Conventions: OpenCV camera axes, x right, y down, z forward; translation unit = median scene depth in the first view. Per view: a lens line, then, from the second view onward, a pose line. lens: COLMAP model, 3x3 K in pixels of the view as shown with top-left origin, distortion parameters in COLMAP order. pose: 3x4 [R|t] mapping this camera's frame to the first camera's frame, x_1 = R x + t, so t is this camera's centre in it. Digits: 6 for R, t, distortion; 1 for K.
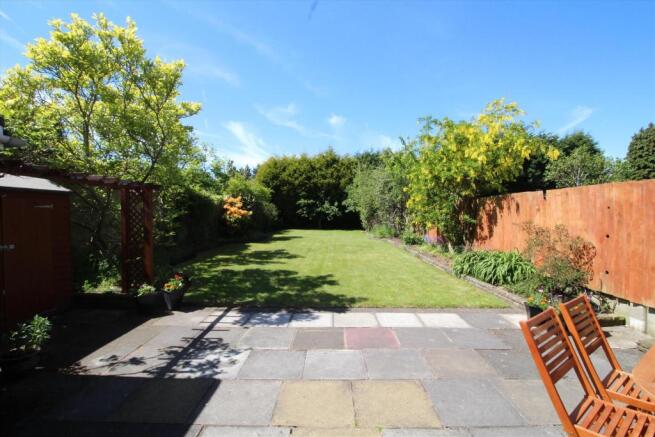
lens RADIAL K [[303.8, 0, 325.9], [0, 303.8, 216.7], [0, 0, 1]] dist [-0.010008, -0.005436]
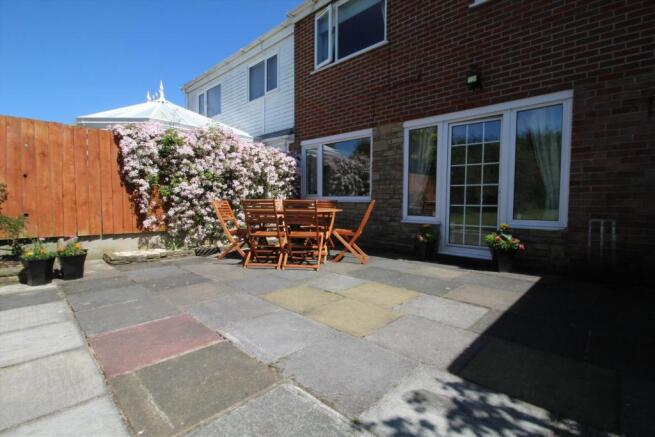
lens RADIAL K [[303.8, 0, 327.0], [0, 303.8, 218.2], [0, 0, 1]] dist [-0.010008, -0.005436]
pose [[-0.736047, -0.037805, 0.675874, -0.233339], [0.000538, 0.998406, 0.056432, 0.090162], [-0.676930, 0.041900, -0.734854, 0.657481]]
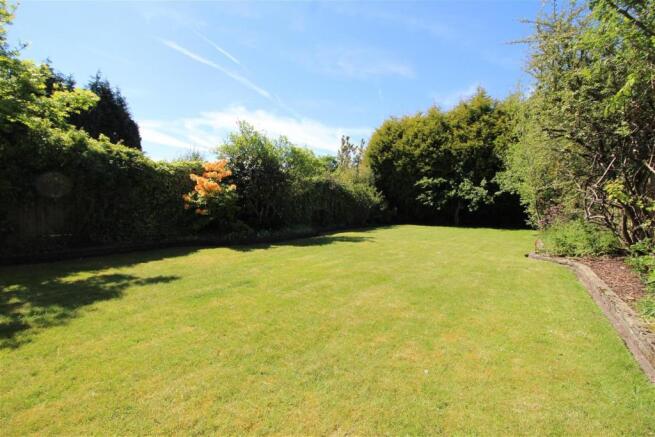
lens RADIAL K [[303.8, 0, 324.7], [0, 303.8, 216.6], [0, 0, 1]] dist [-0.010008, -0.005436]
pose [[0.843100, 0.018095, -0.537452, 0.364928], [-0.008363, 0.999754, 0.020542, 0.052567], [0.537691, -0.012824, 0.843044, 1.480700]]
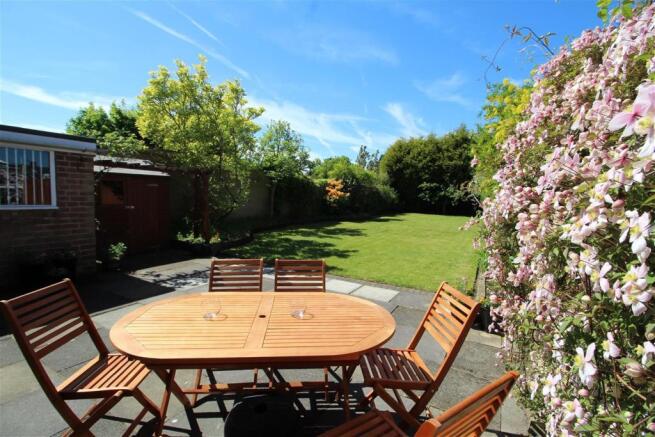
lens RADIAL K [[303.8, 0, 323.9], [0, 303.8, 219.5], [0, 0, 1]] dist [-0.010008, -0.005436]
pose [[0.873736, 0.060904, -0.482572, 0.479339], [-0.030129, 0.997001, 0.071276, 0.003899], [0.485466, -0.047737, 0.872951, -0.017364]]
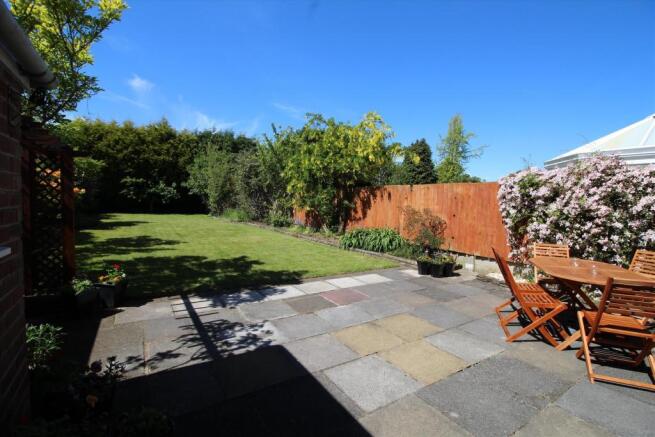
lens RADIAL K [[303.8, 0, 329.6], [0, 303.8, 218.1], [0, 0, 1]] dist [-0.010008, -0.005436]
pose [[0.830885, -0.006309, 0.556408, -0.337788], [-0.024299, 0.998570, 0.047608, 0.010118], [-0.555913, -0.053077, 0.829544, 0.005473]]
